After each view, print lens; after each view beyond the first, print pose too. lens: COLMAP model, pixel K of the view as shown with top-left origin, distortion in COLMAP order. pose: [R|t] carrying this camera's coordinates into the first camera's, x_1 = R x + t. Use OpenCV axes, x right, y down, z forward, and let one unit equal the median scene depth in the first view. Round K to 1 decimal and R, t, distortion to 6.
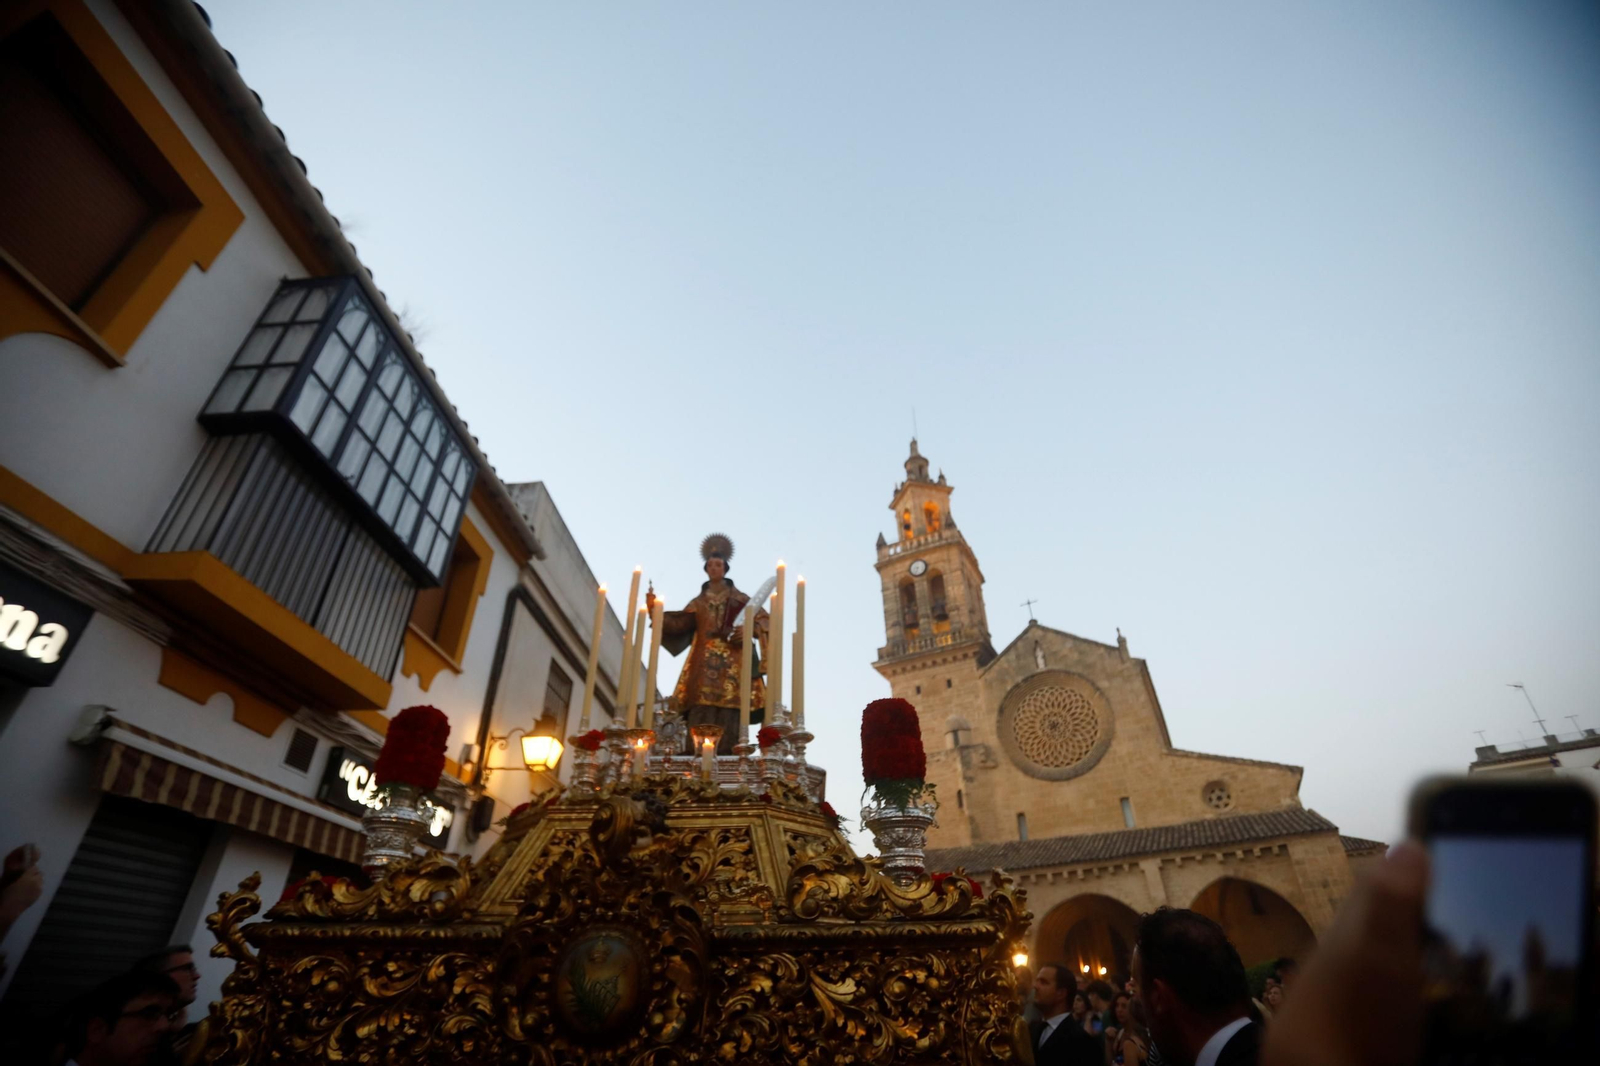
lens RADIAL K [[728.0, 0, 797.4], [0, 728.0, 537.5], [0, 0, 1]] dist [-0.070492, 0.029108]
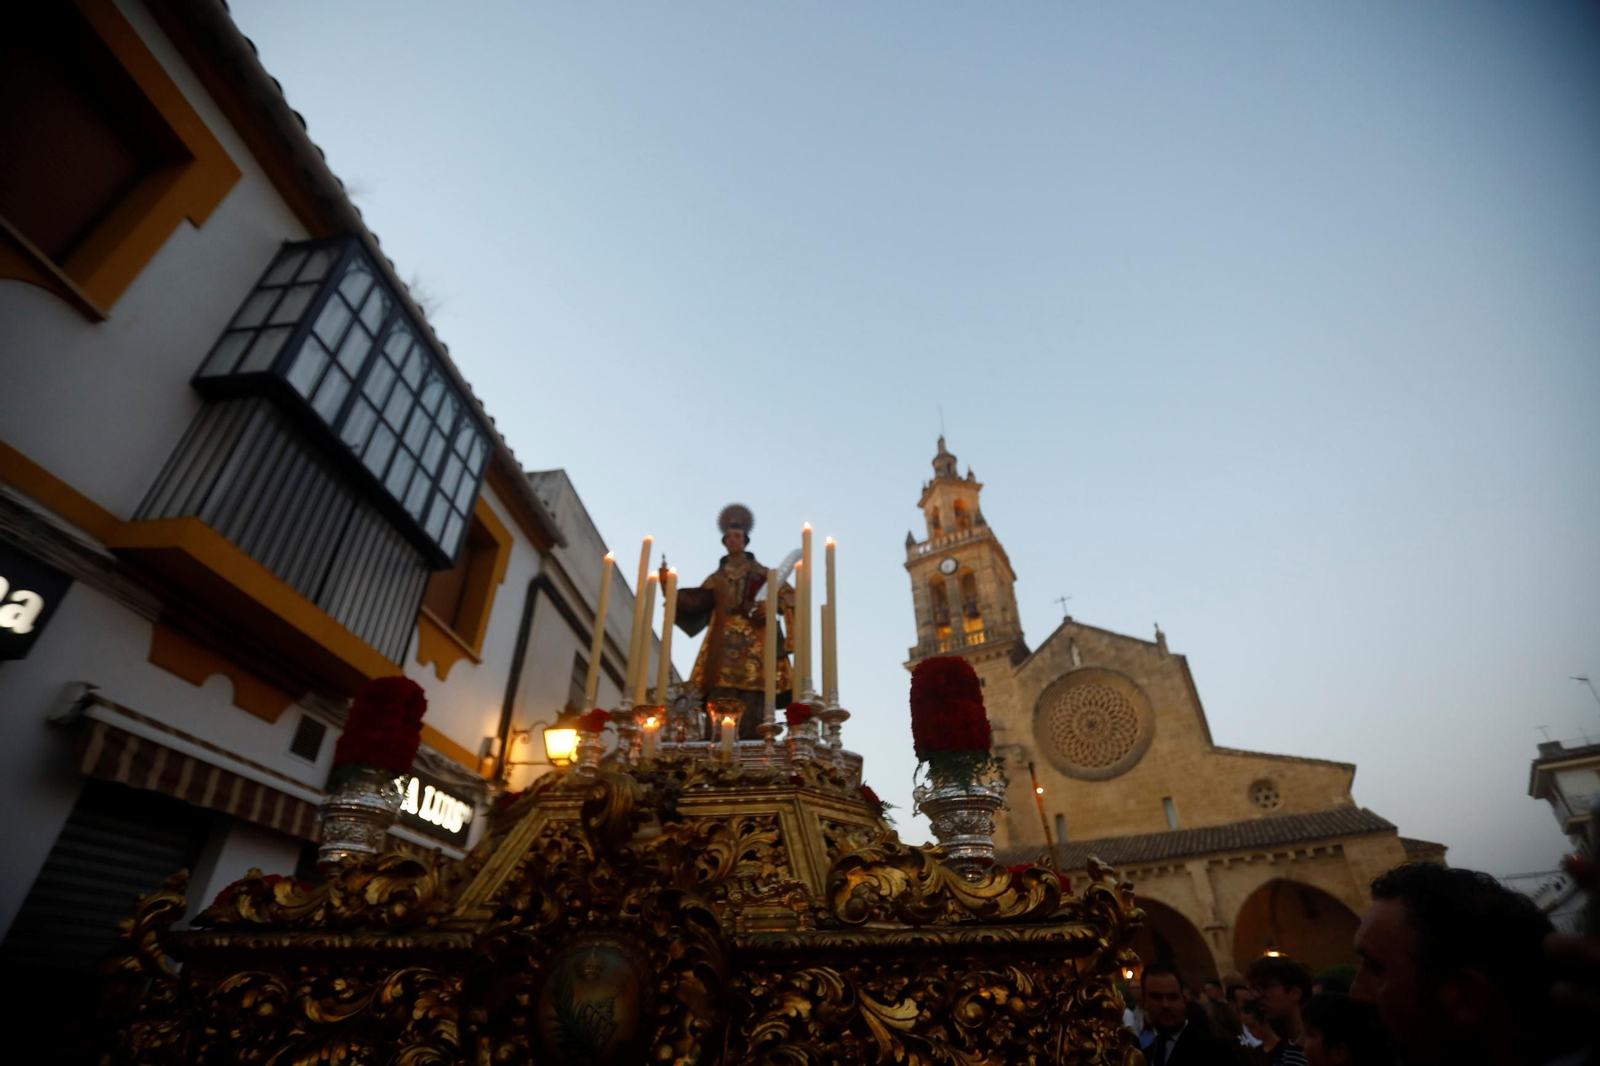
lens RADIAL K [[728.7, 0, 801.6], [0, 728.7, 537.6], [0, 0, 1]] dist [-0.066621, 0.025848]
pose [[0.999289, -0.020420, -0.031688, -0.000633], [0.020239, 0.999777, -0.006005, 0.007239], [0.031804, 0.005359, 0.999480, 0.013397]]
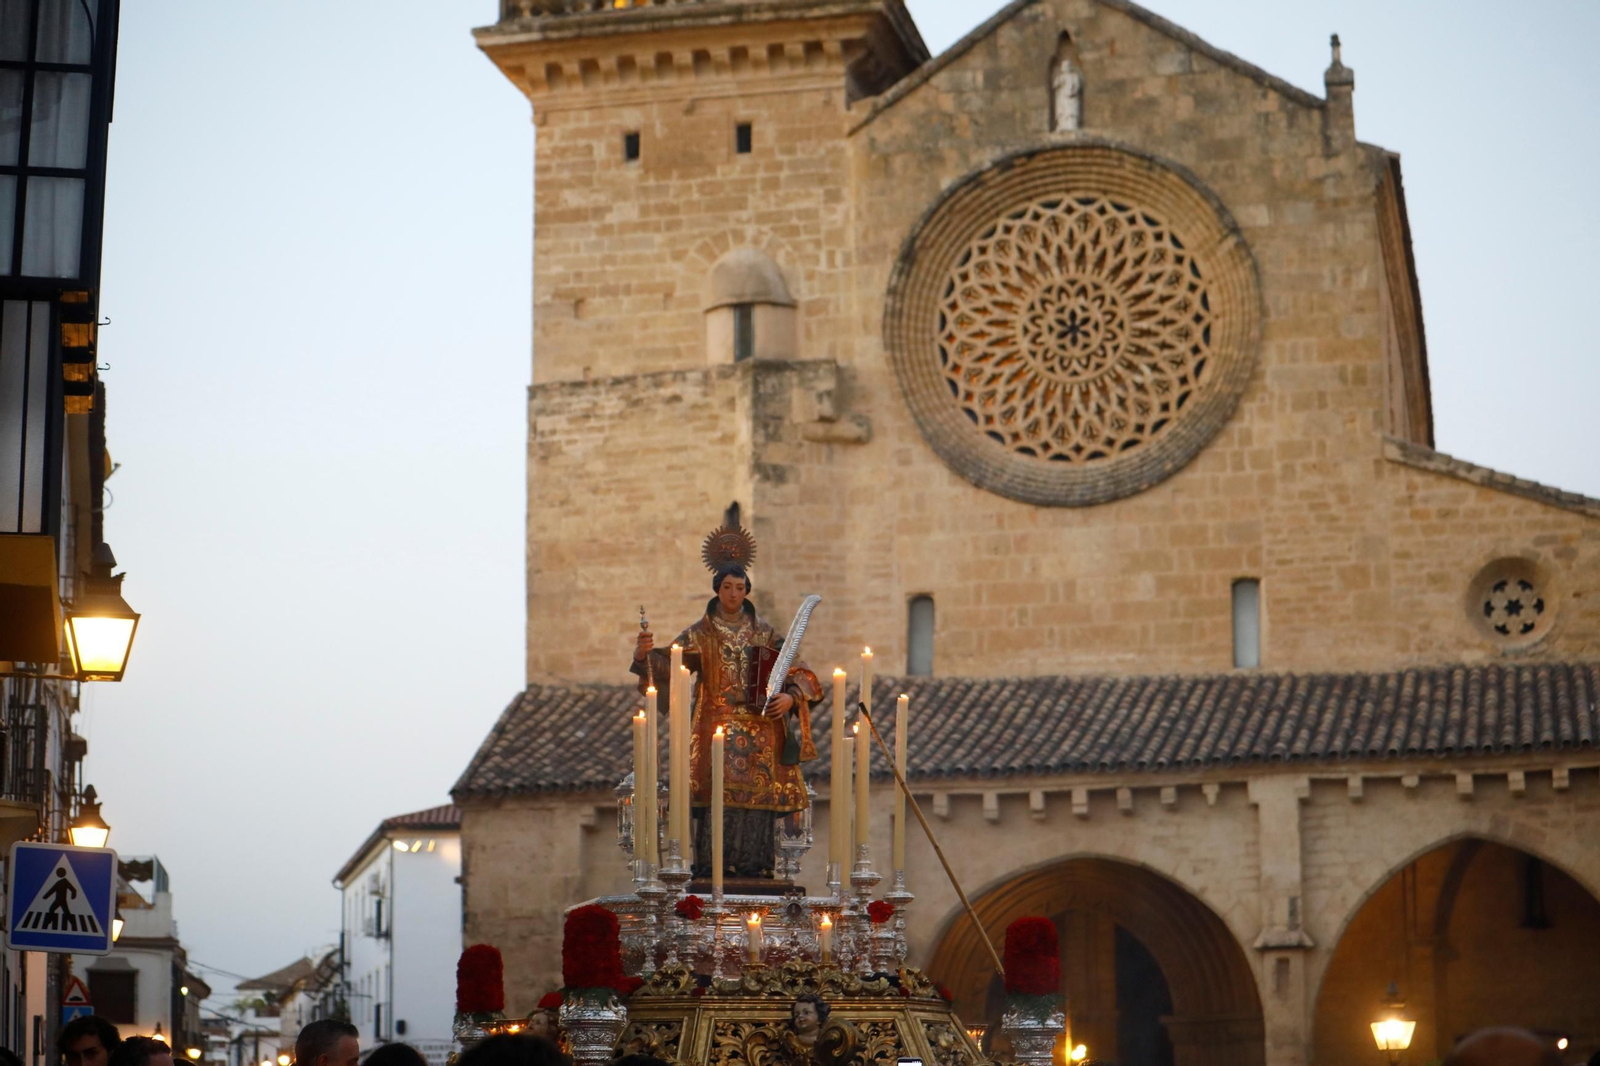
lens RADIAL K [[3314.1, 0, 752.7], [0, 3314.1, 605.4], [0, 0, 1]] dist [-0.921403, 8.082145]
pose [[0.965717, 0.055943, 0.253497, -0.123641], [-0.154996, 0.907601, 0.390176, -0.161990], [-0.208247, -0.416091, 0.885156, -0.250157]]
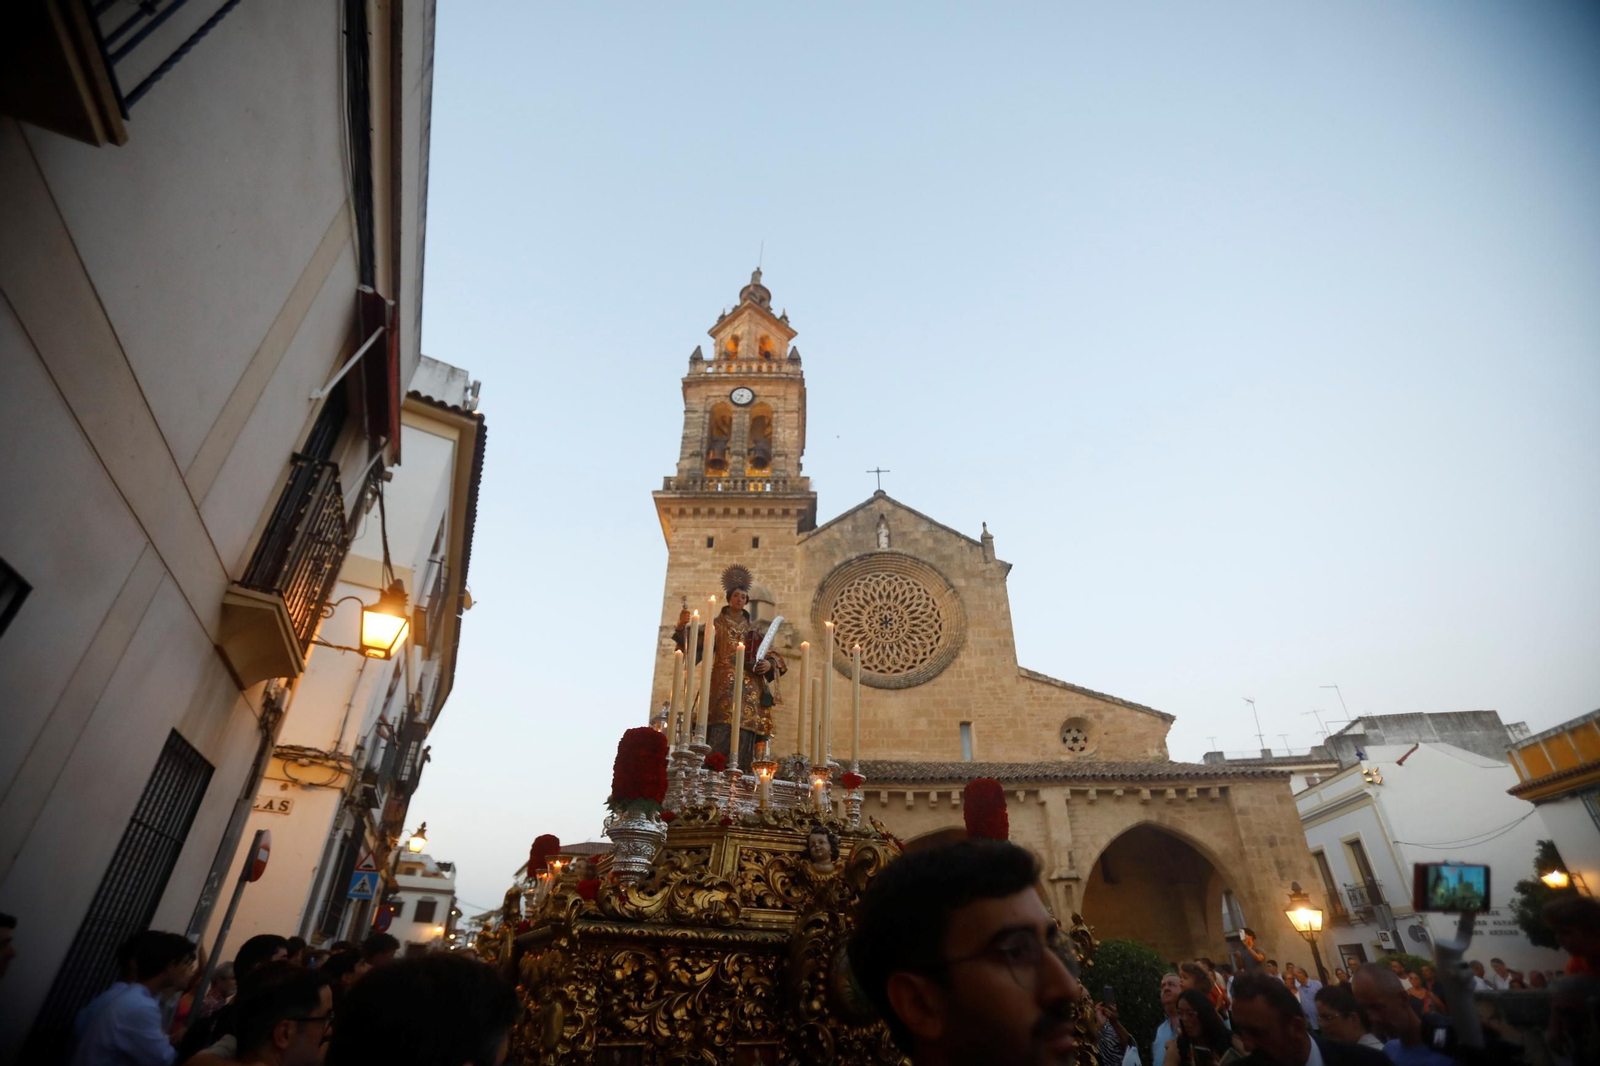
lens RADIAL K [[729.4, 0, 798.9], [0, 729.4, 538.4], [0, 0, 1]] dist [-0.079977, 0.035486]
pose [[0.876568, 0.273437, 0.396057, -0.051692], [-0.284188, 0.958215, -0.032577, 0.264523], [-0.388415, -0.083999, 0.917648, 0.402231]]
